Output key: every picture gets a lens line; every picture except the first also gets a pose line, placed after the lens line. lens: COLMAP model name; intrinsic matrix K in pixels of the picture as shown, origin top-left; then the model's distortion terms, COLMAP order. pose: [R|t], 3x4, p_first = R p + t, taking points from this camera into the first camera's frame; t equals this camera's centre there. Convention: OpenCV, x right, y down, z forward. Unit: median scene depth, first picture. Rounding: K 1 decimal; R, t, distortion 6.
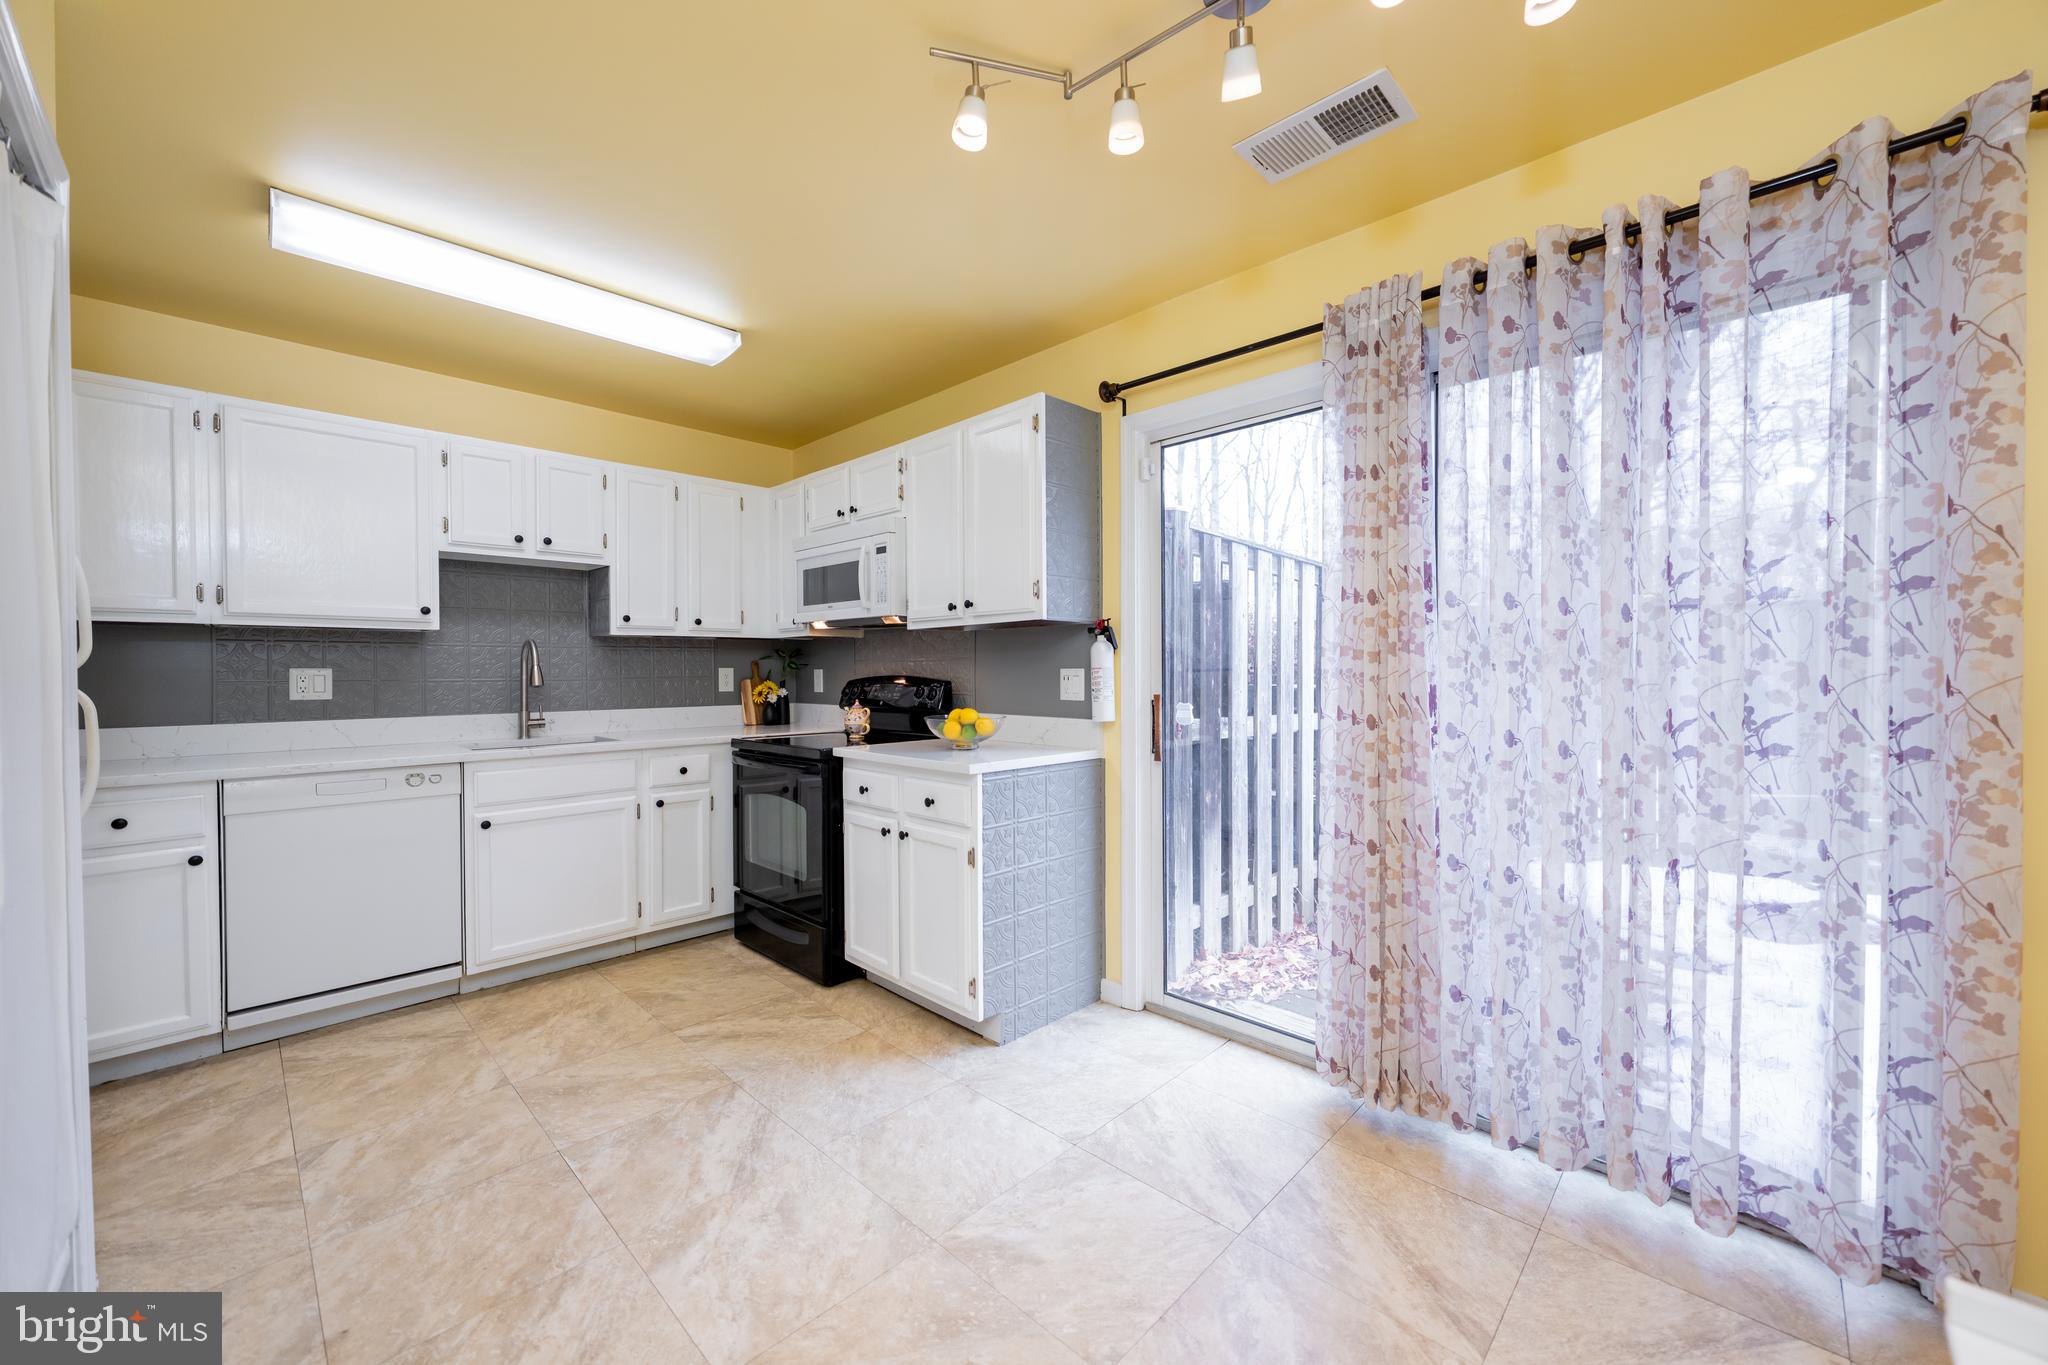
lens RADIAL K [[778.3, 0, 1022.2], [0, 778.3, 678.2], [0, 0, 1]] dist [0.002147, -0.000237]
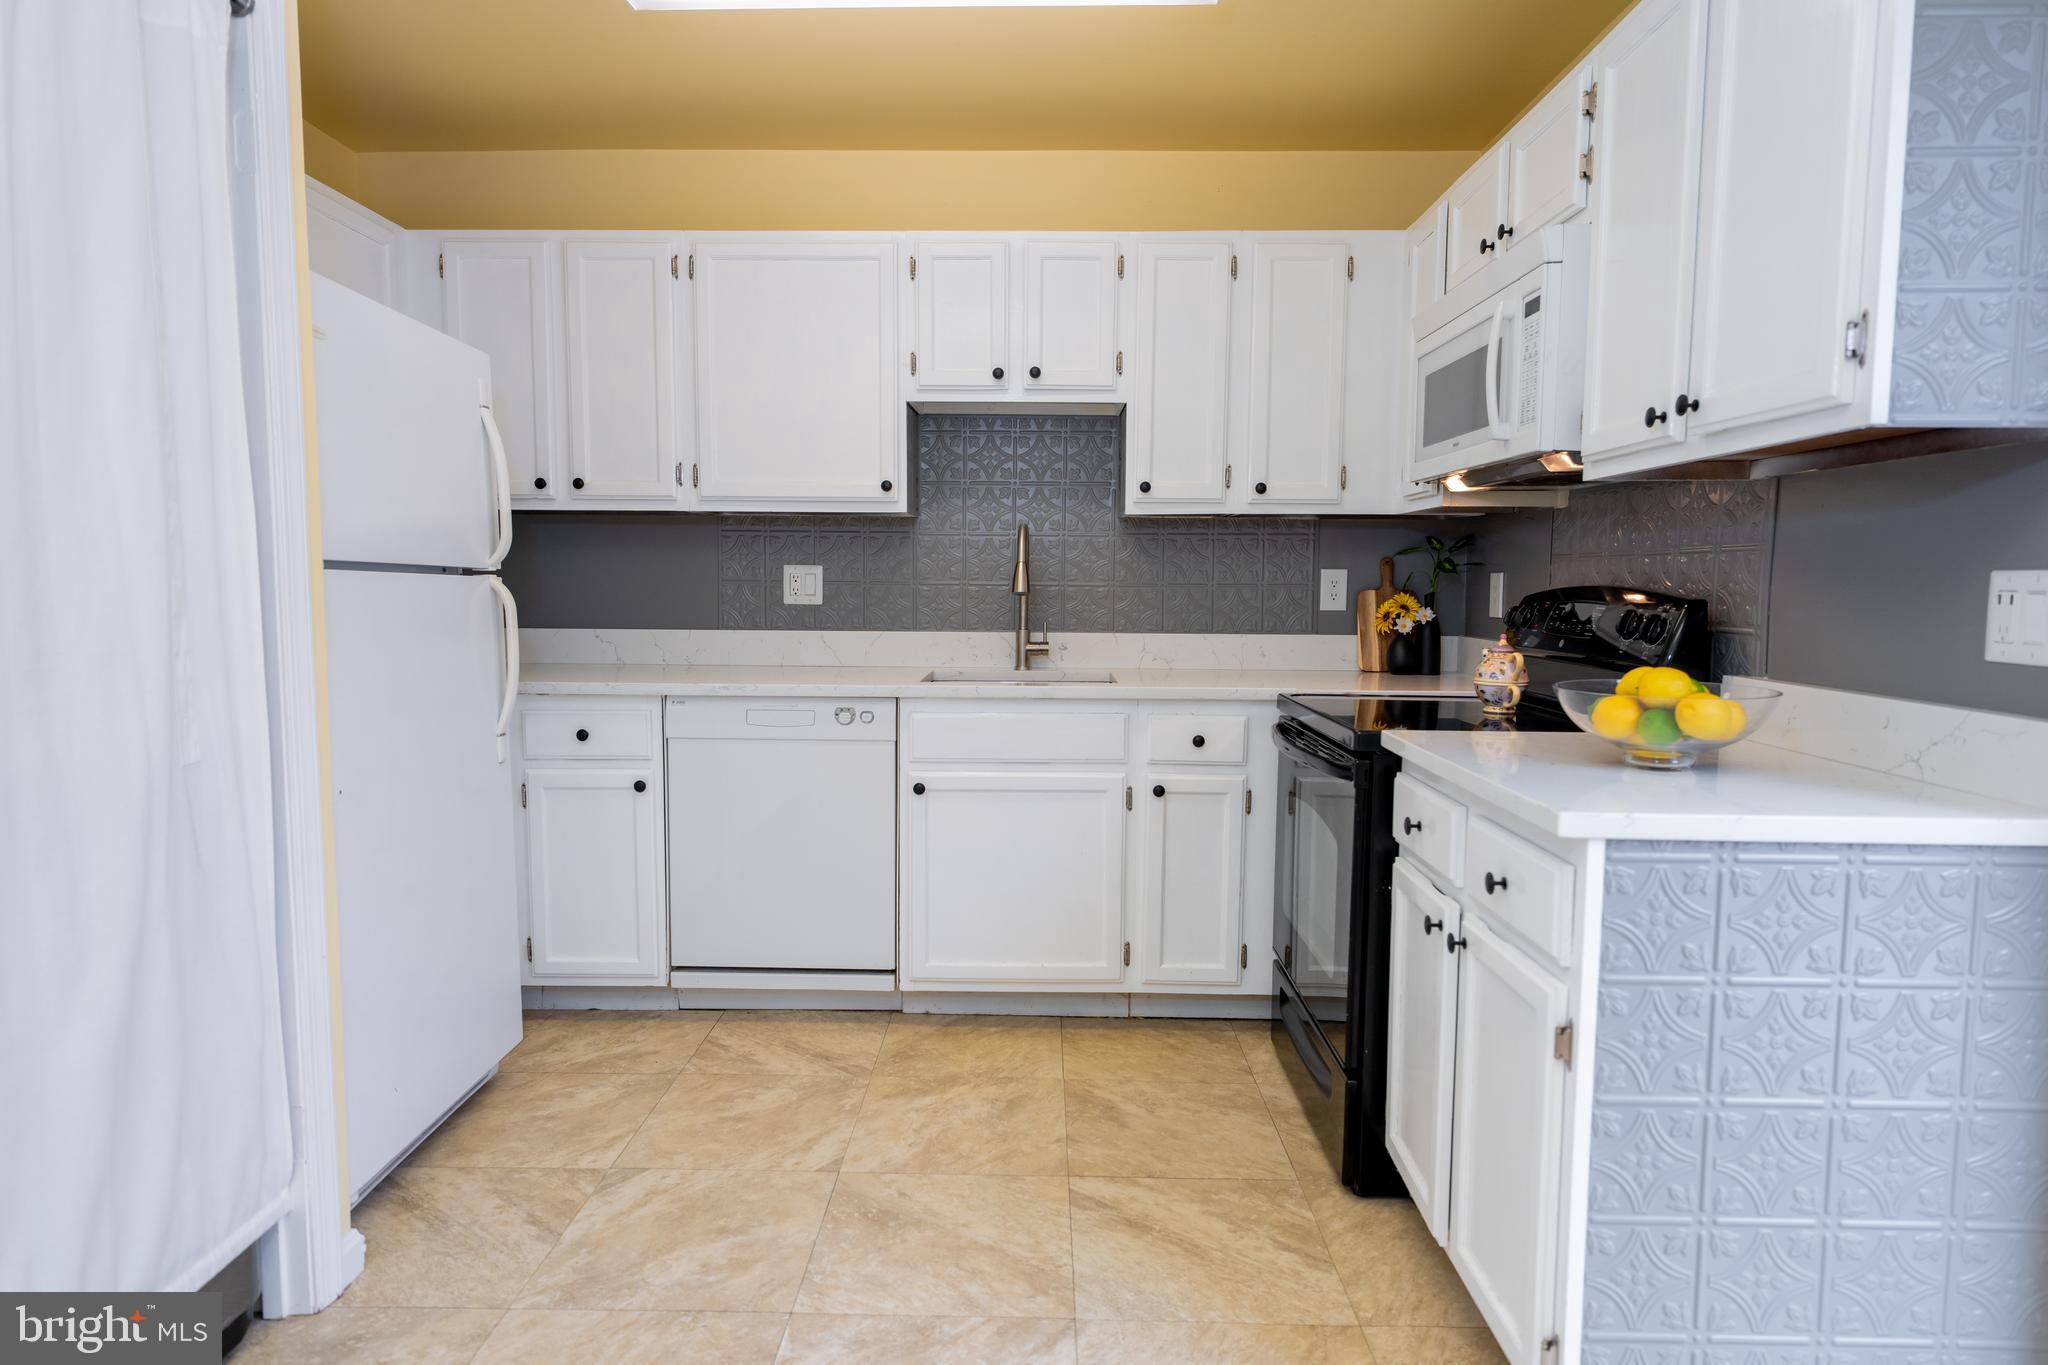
lens RADIAL K [[1191.6, 0, 1026.1], [0, 1191.6, 677.6], [0, 0, 1]] dist [0.007621, -0.001097]
pose [[0.690491, 0.070125, -0.719934, 0.146454], [-0.017817, 0.996636, 0.079989, 0.000364], [0.723122, -0.042405, 0.689418, 0.331998]]
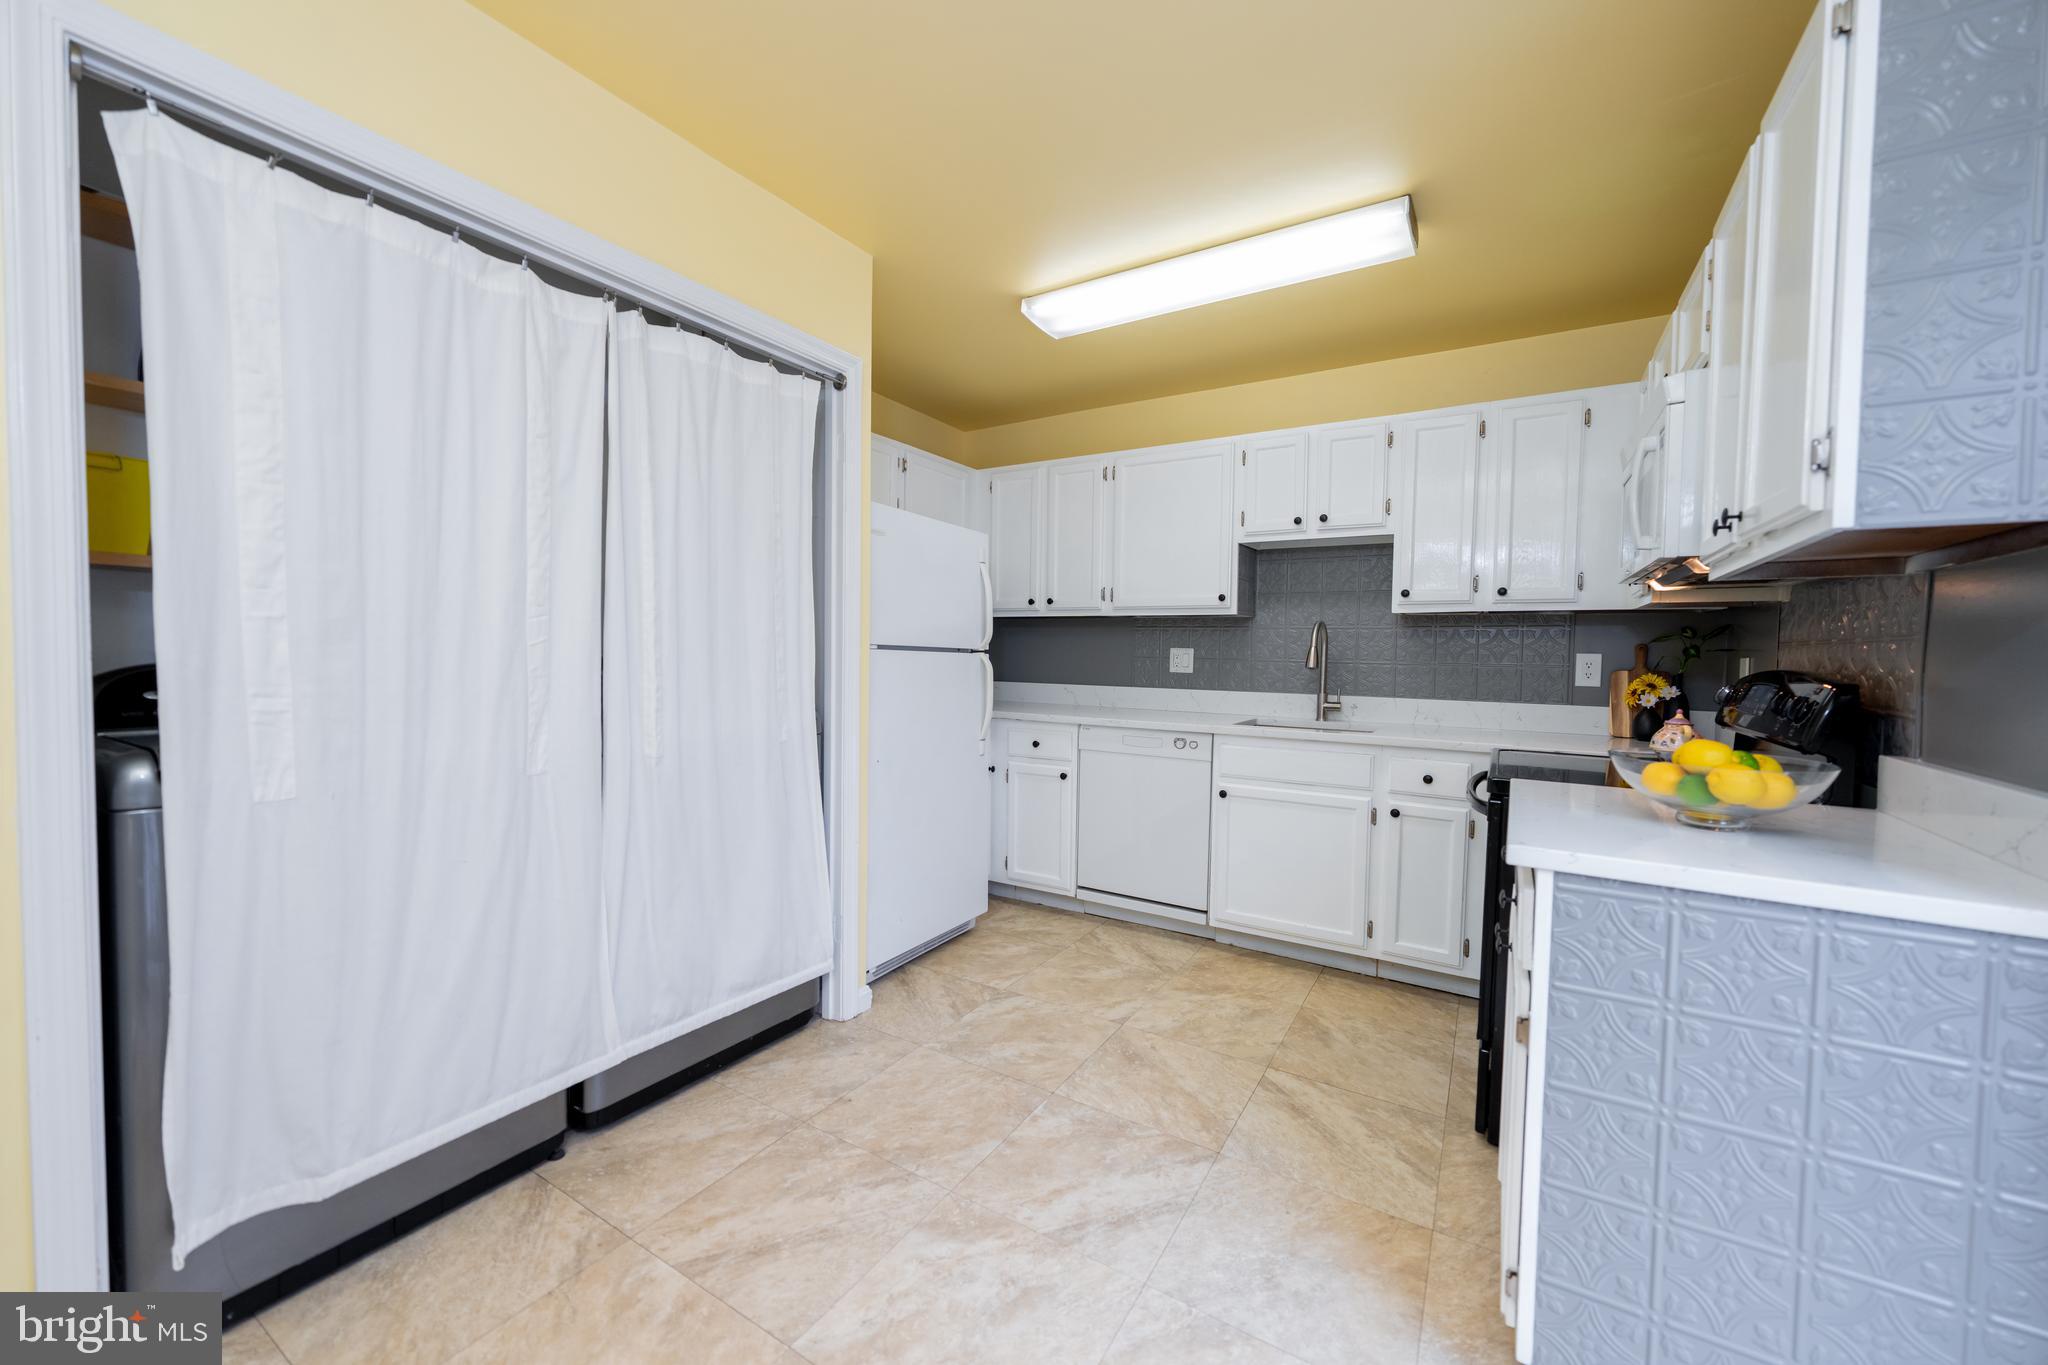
lens RADIAL K [[778.3, 0, 1029.1], [0, 778.3, 677.9], [0, 0, 1]] dist [0.002147, -0.000237]
pose [[0.228807, 0.043151, -0.972515, 0.291158], [-0.027031, 0.998913, 0.037963, -0.005776], [0.973097, 0.017602, 0.229724, 0.488578]]
